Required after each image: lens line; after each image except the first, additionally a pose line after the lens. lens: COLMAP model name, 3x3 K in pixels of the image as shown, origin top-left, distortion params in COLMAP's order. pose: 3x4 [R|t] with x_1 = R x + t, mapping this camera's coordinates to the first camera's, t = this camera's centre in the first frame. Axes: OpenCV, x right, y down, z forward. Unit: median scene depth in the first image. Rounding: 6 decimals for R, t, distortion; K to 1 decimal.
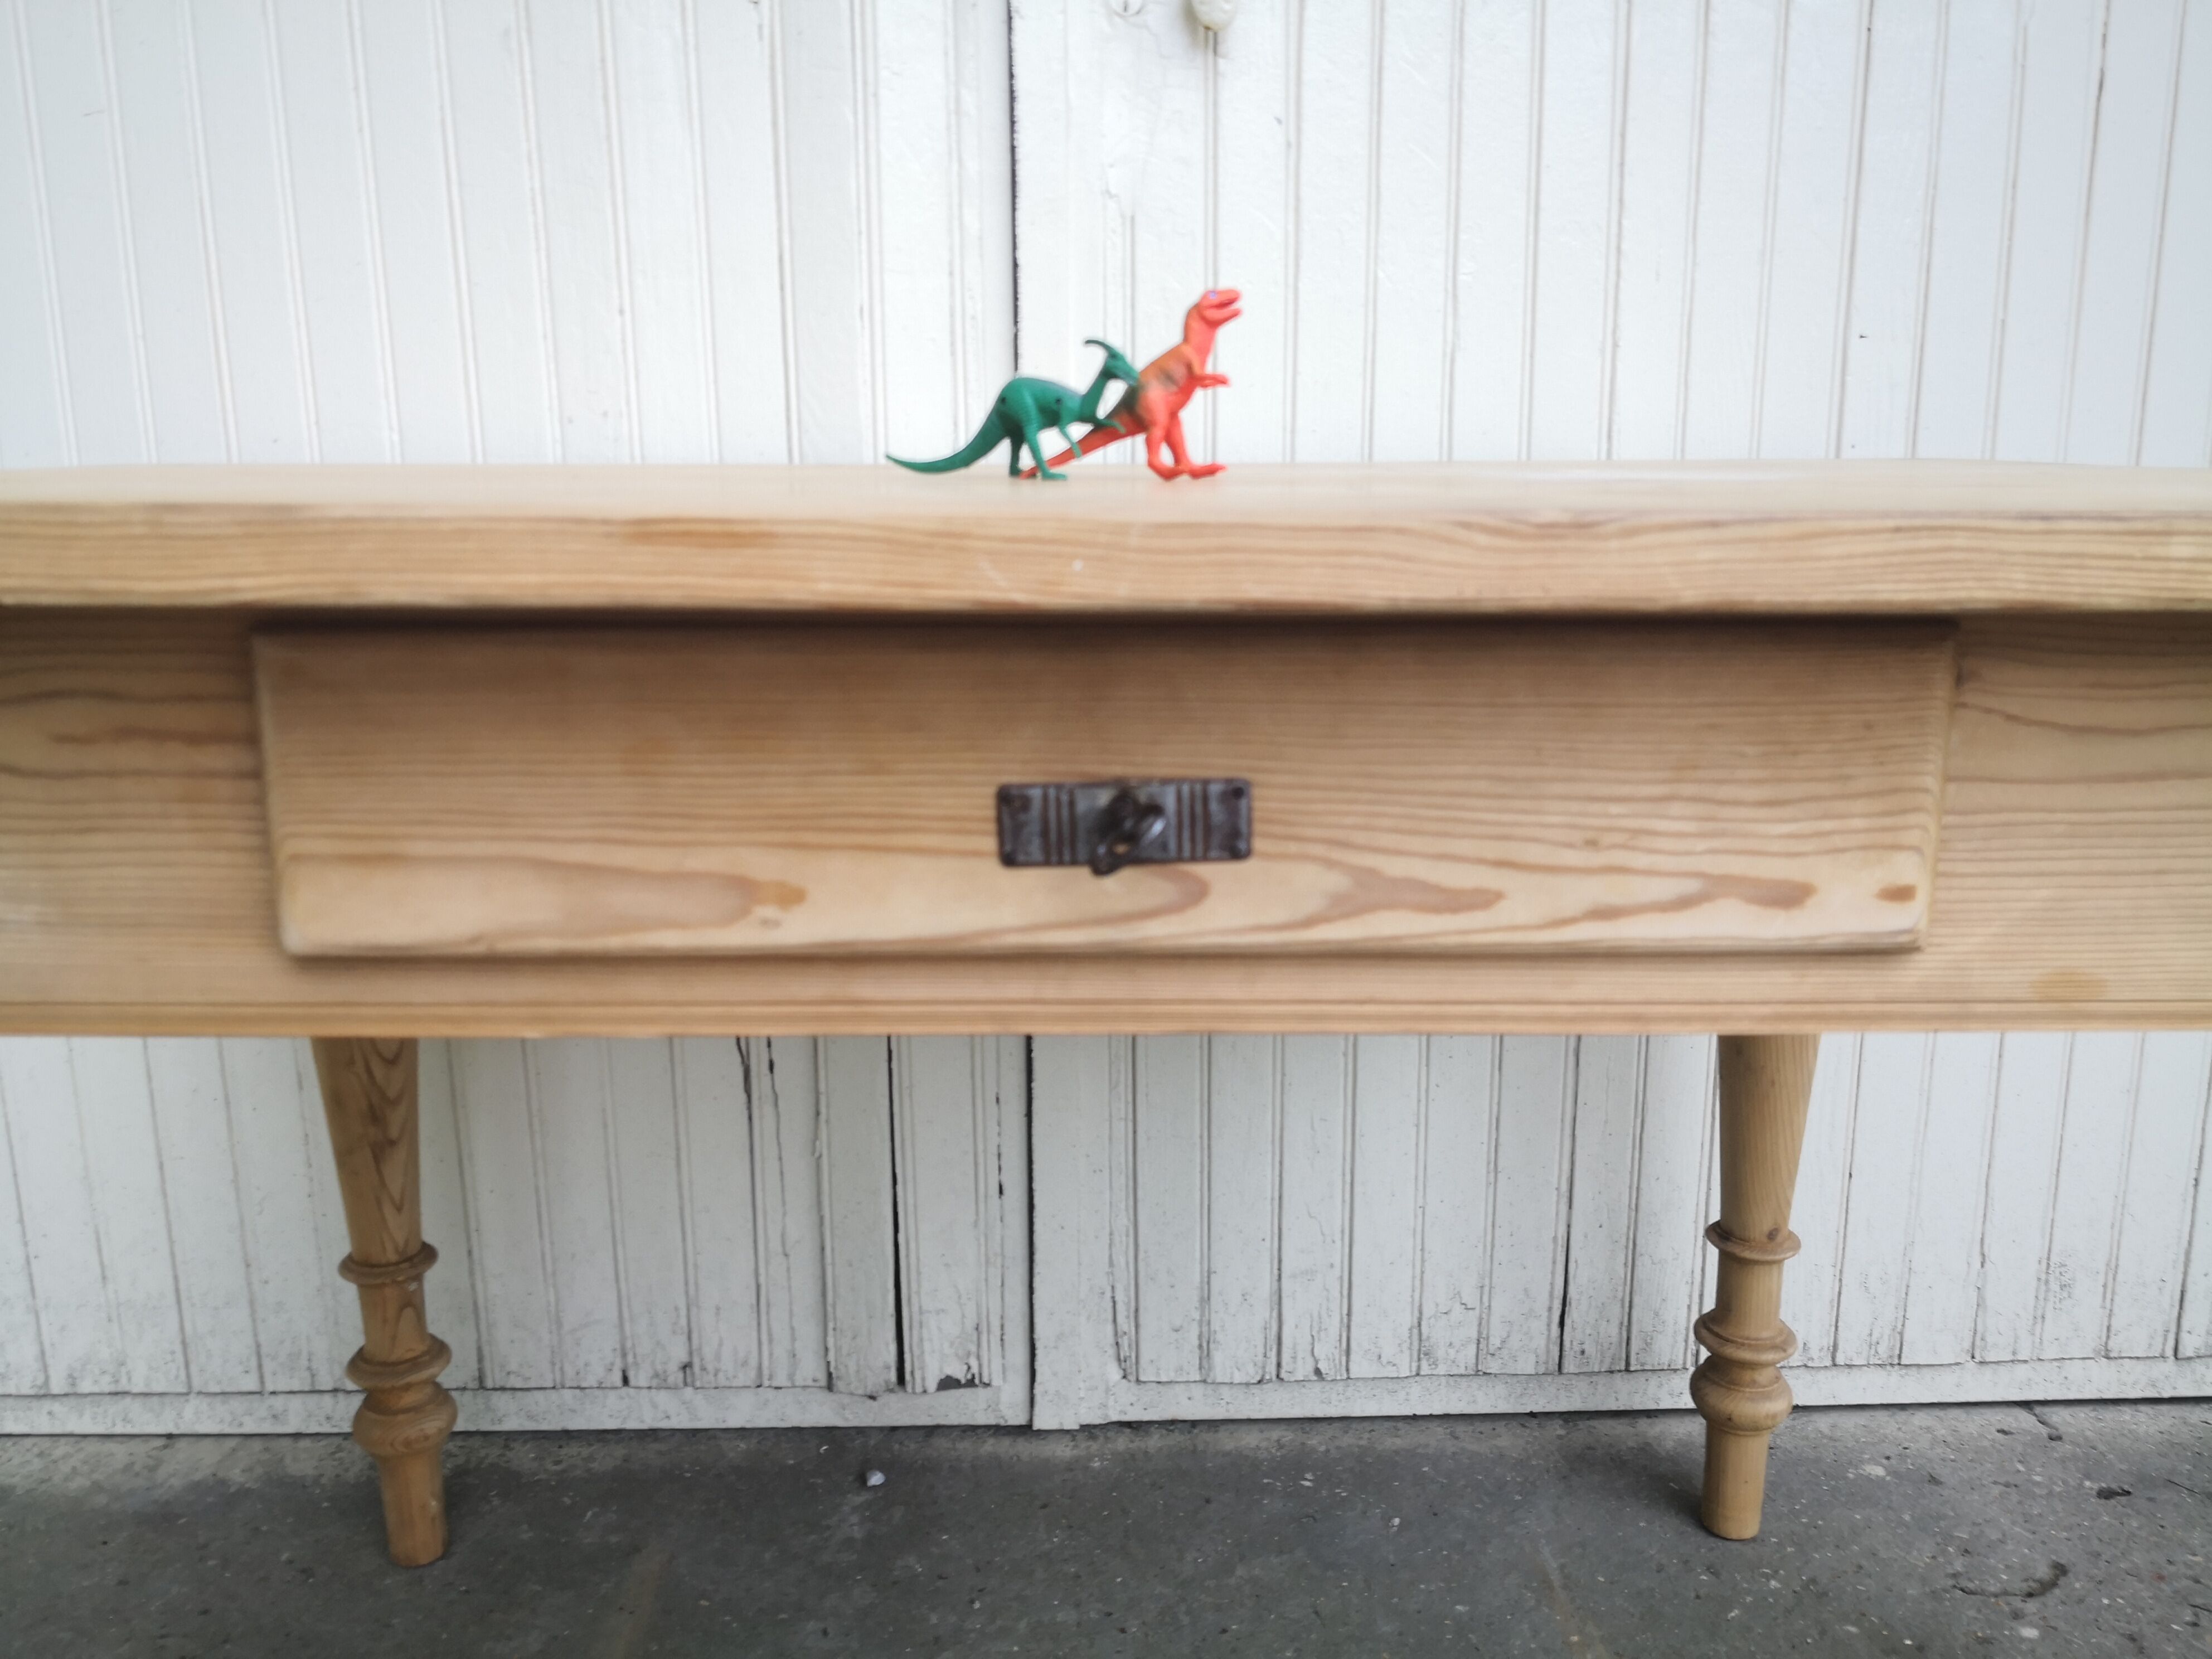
lens RADIAL K [[1803.7, 0, 1104.7], [0, 1803.7, 848.9], [0, 0, 1]] dist [0.007858, -0.029969]
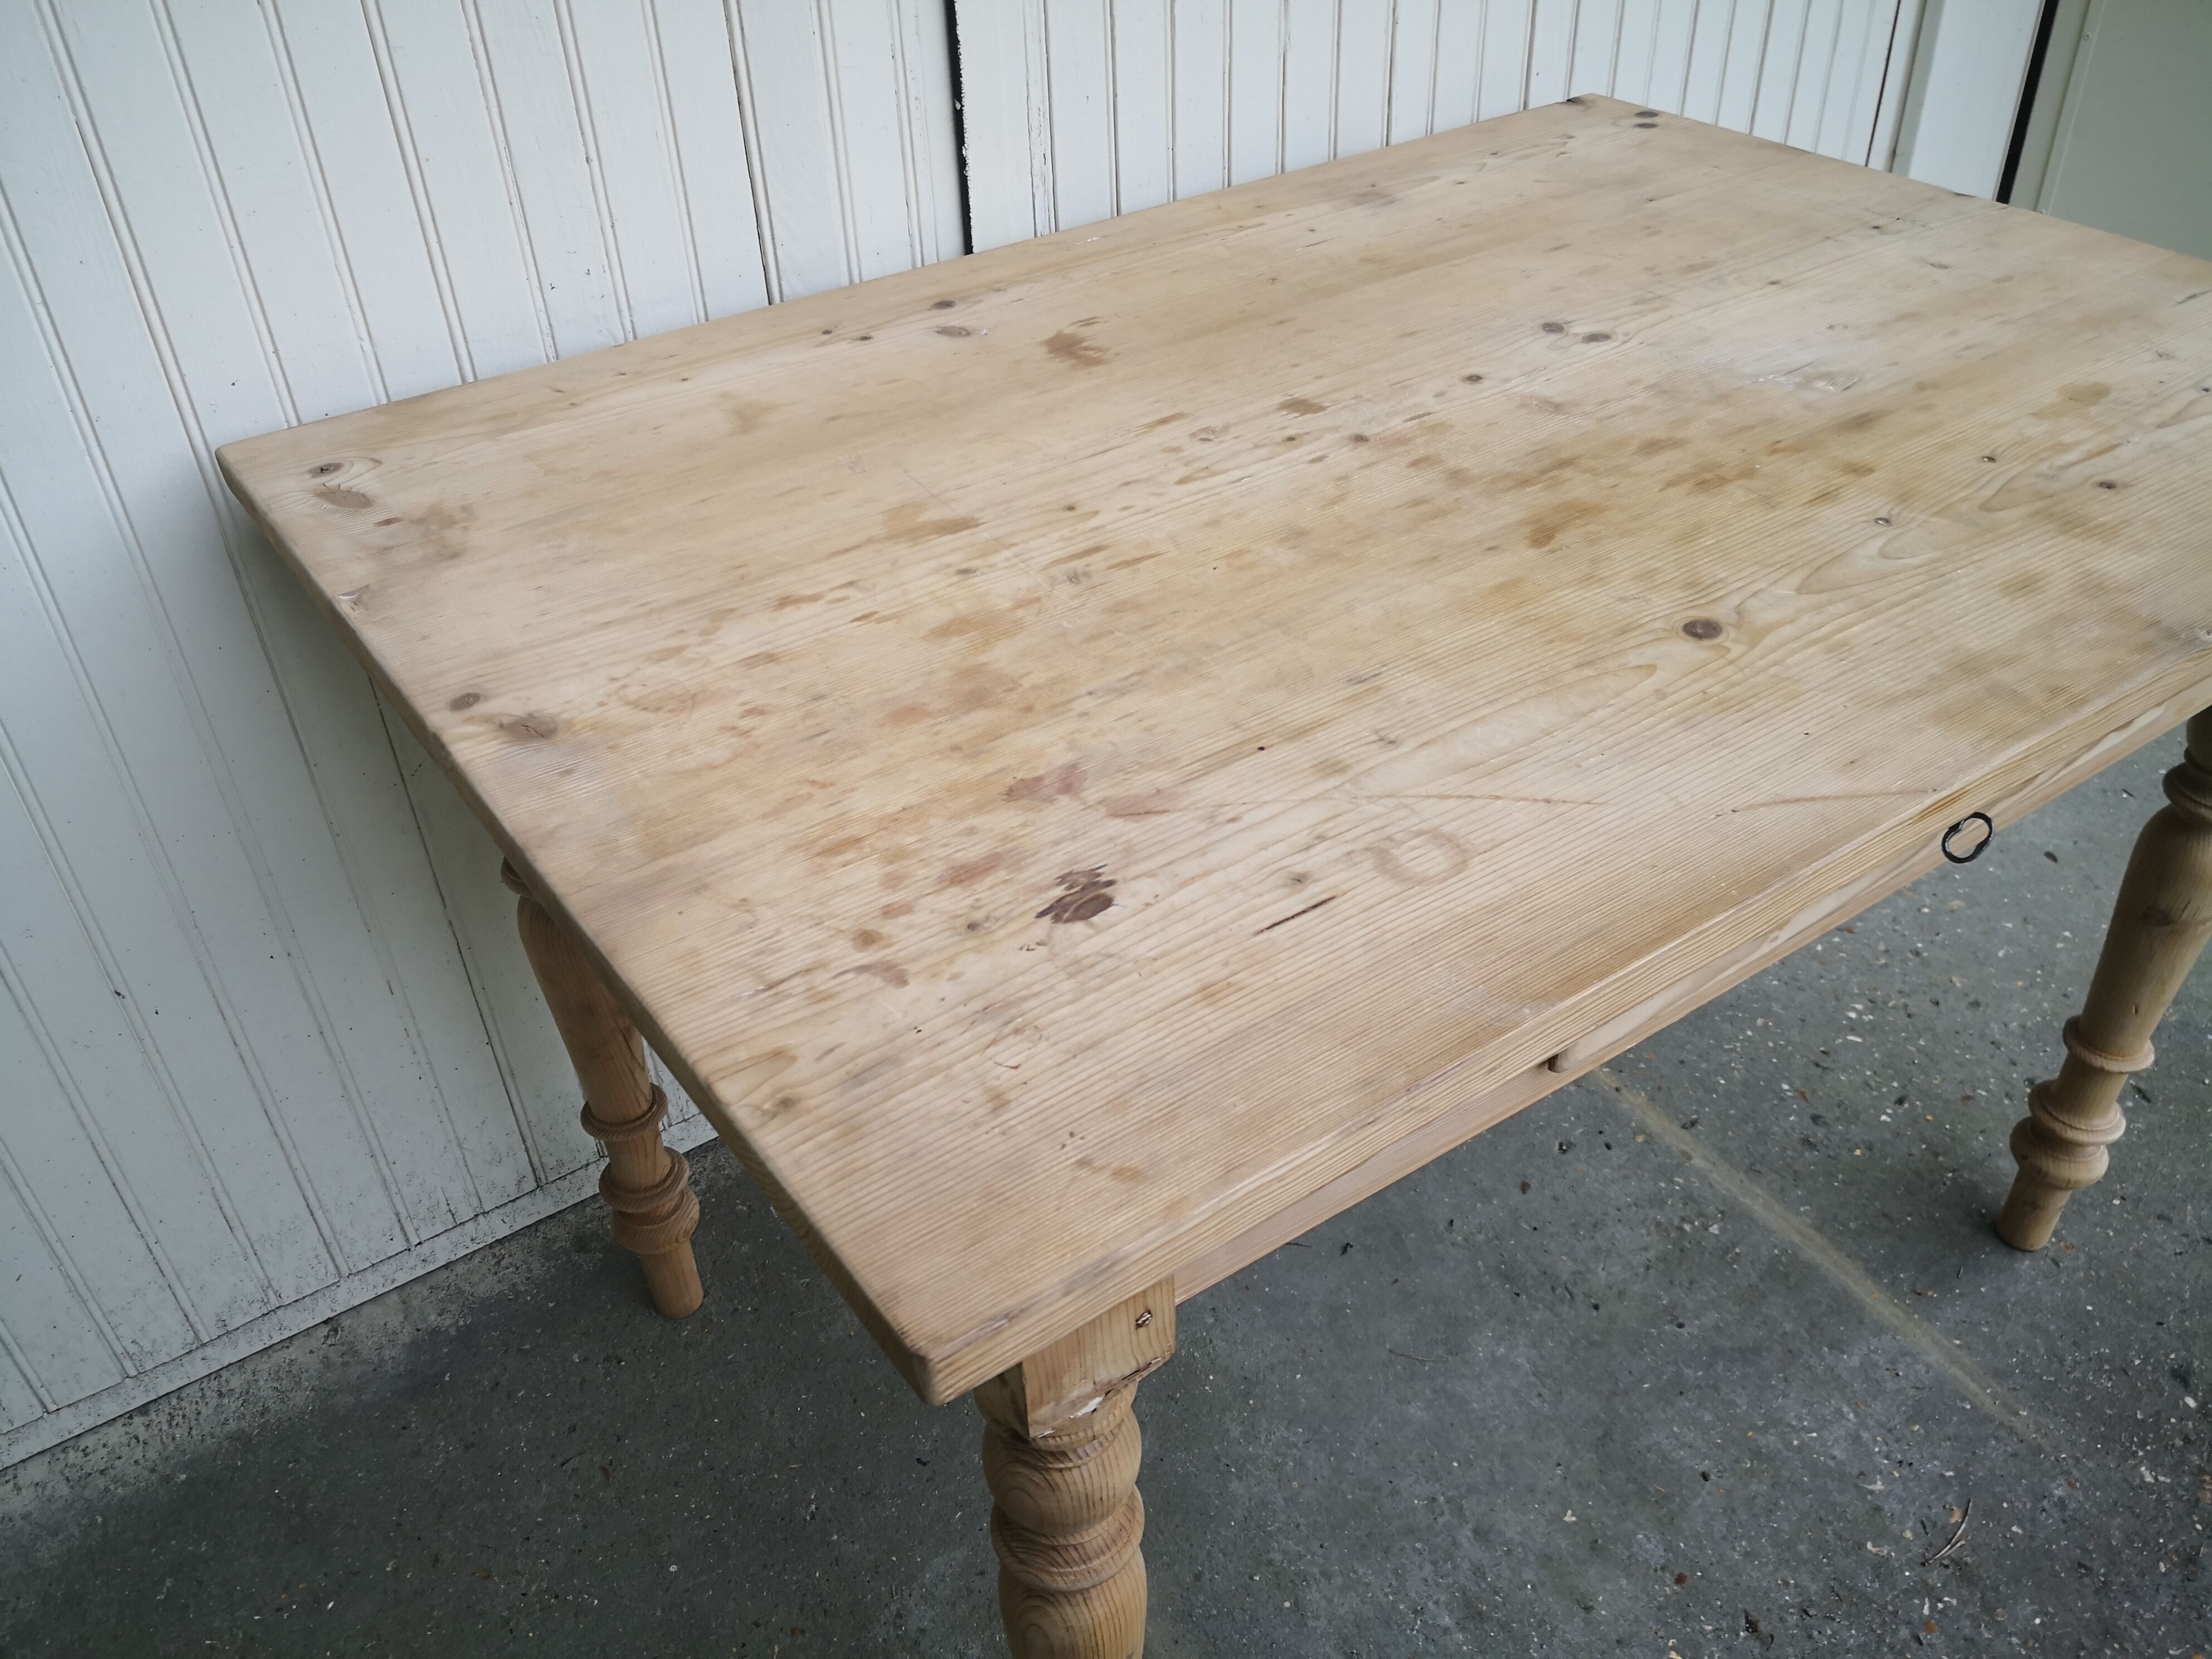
lens RADIAL K [[1803.7, 0, 1104.7], [0, 1803.7, 848.9], [0, 0, 1]] dist [0.007858, -0.029969]
pose [[0.835932, -0.350455, 0.422374, -0.492963], [0.153718, 0.888285, 0.432805, -0.302489], [-0.526867, -0.296869, 0.796417, 0.011956]]
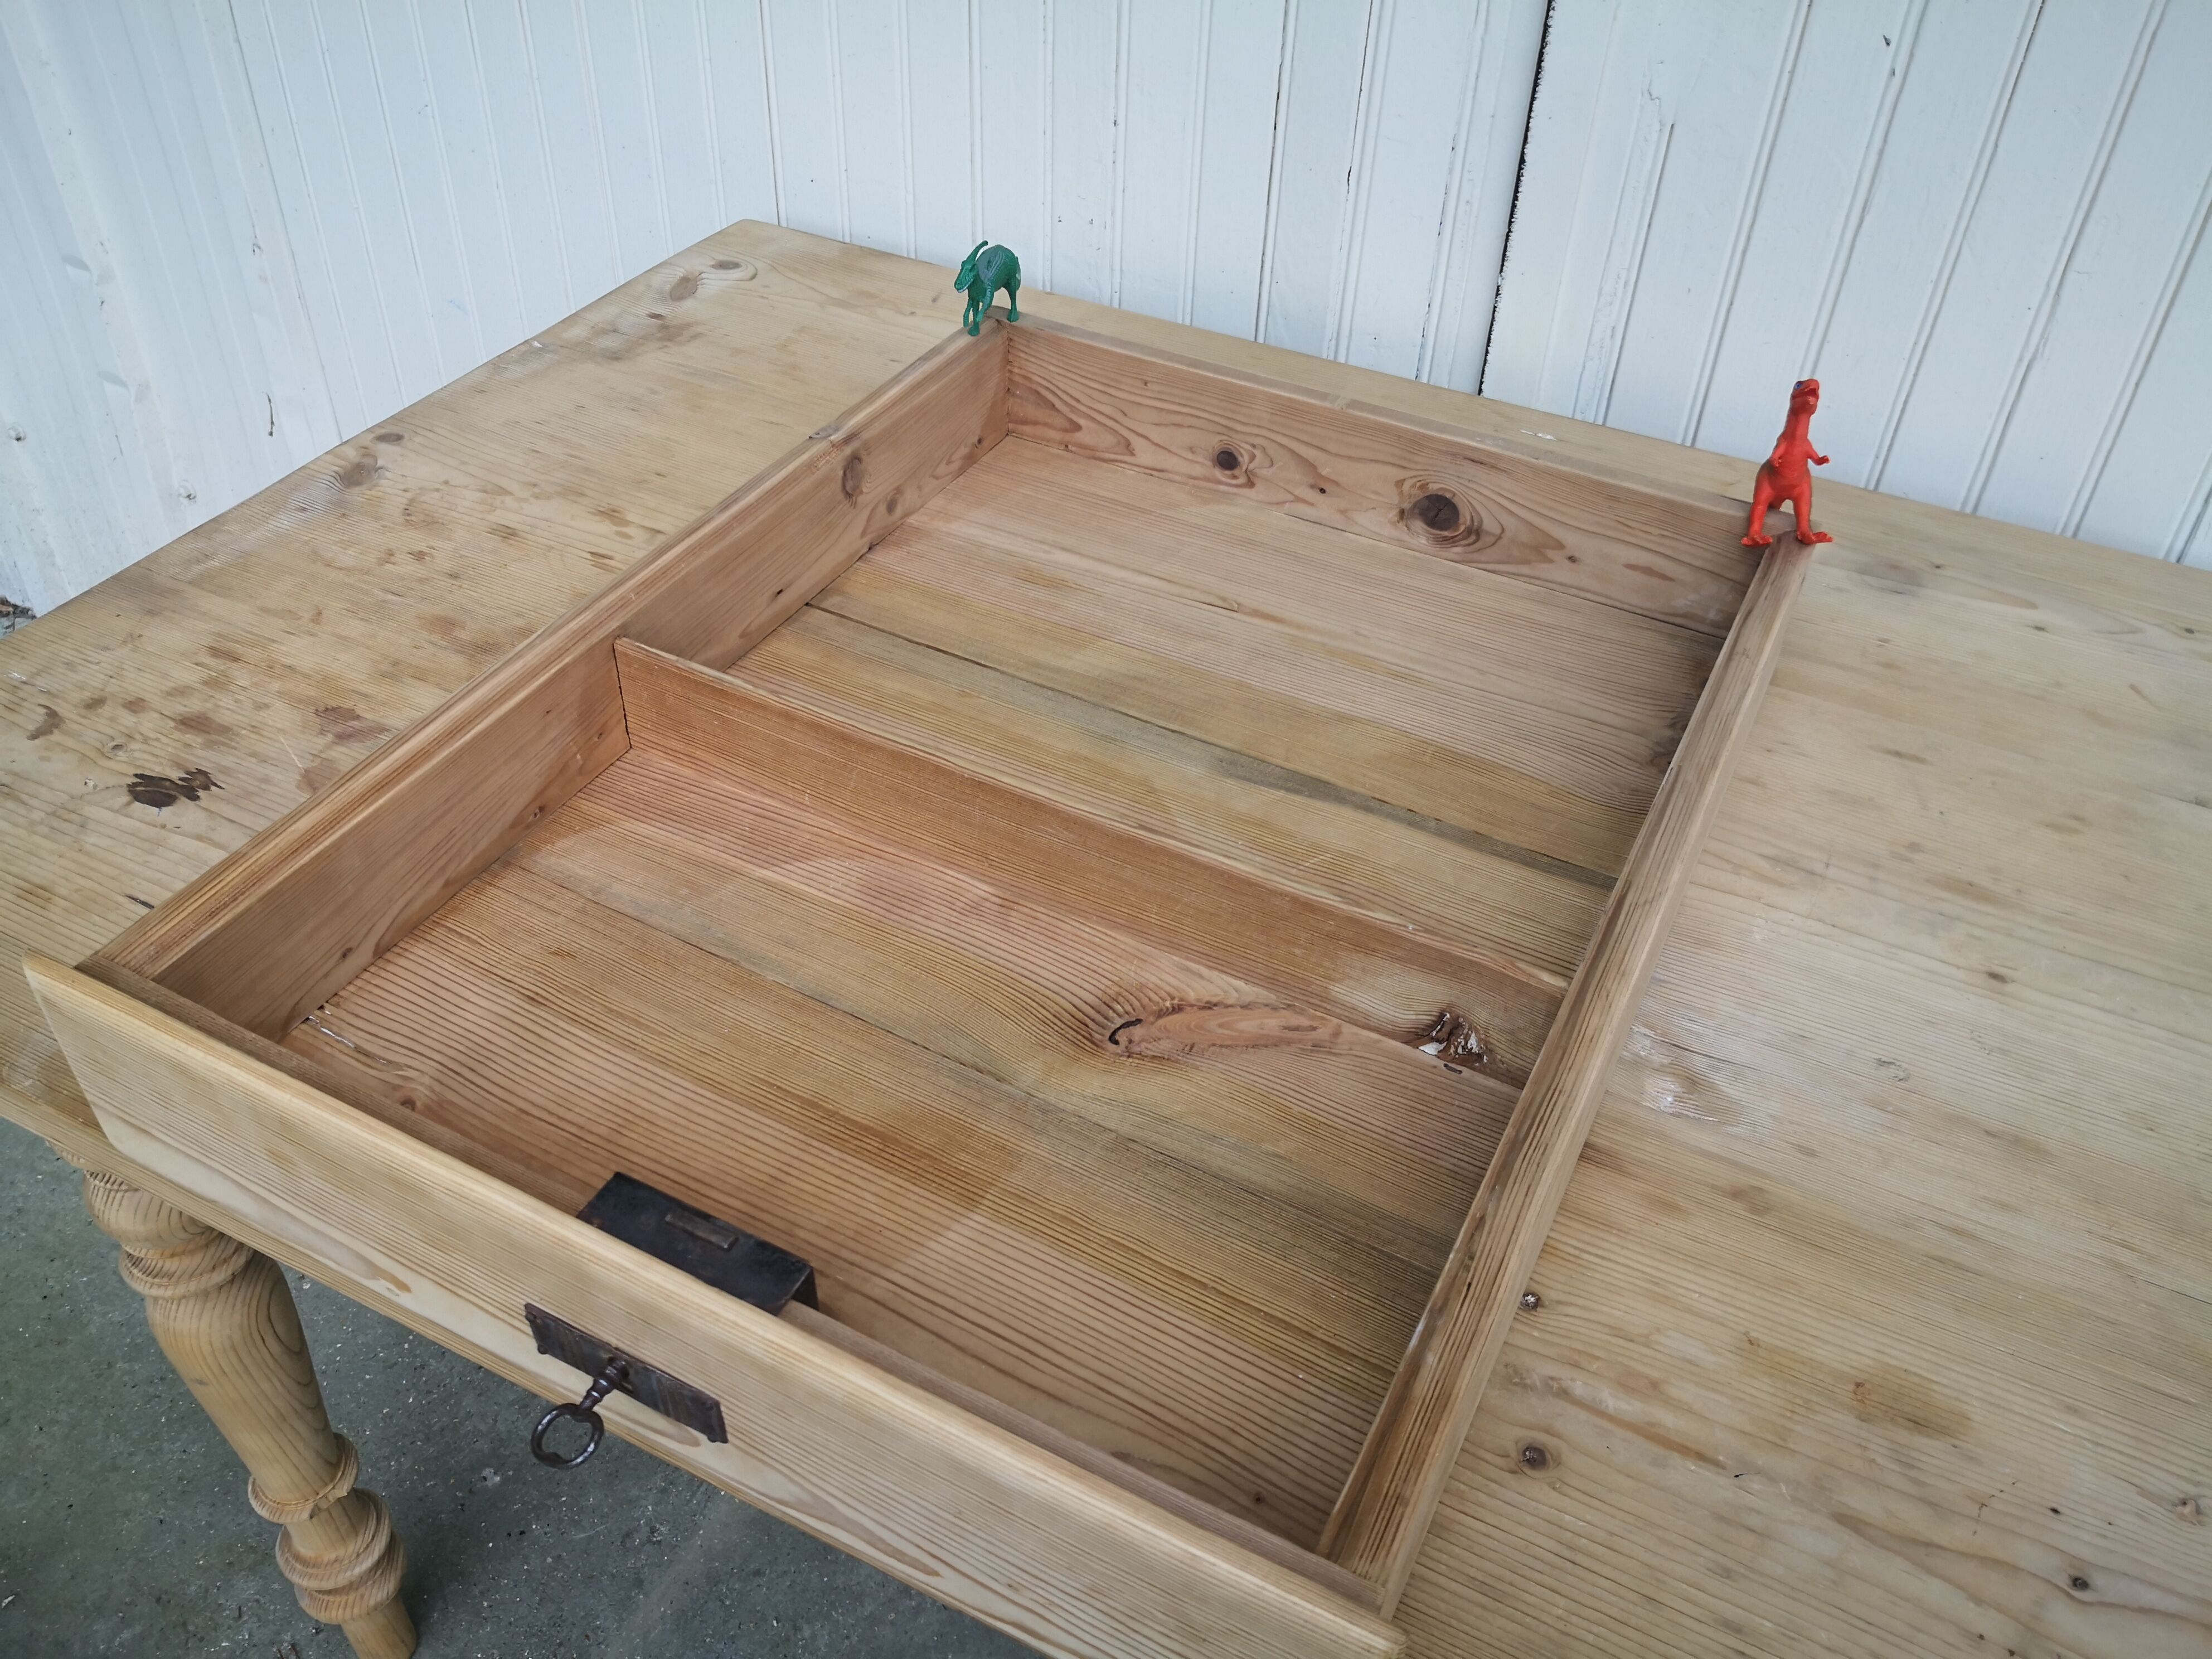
lens RADIAL K [[1808.2, 0, 1111.2], [0, 1808.2, 851.8], [0, 0, 1]] dist [0.002955, -0.006202]
pose [[0.883934, 0.329086, -0.332209, 0.153666], [-0.139895, 0.864007, 0.483654, -0.373902], [0.446194, -0.381044, 0.809763, 0.071554]]
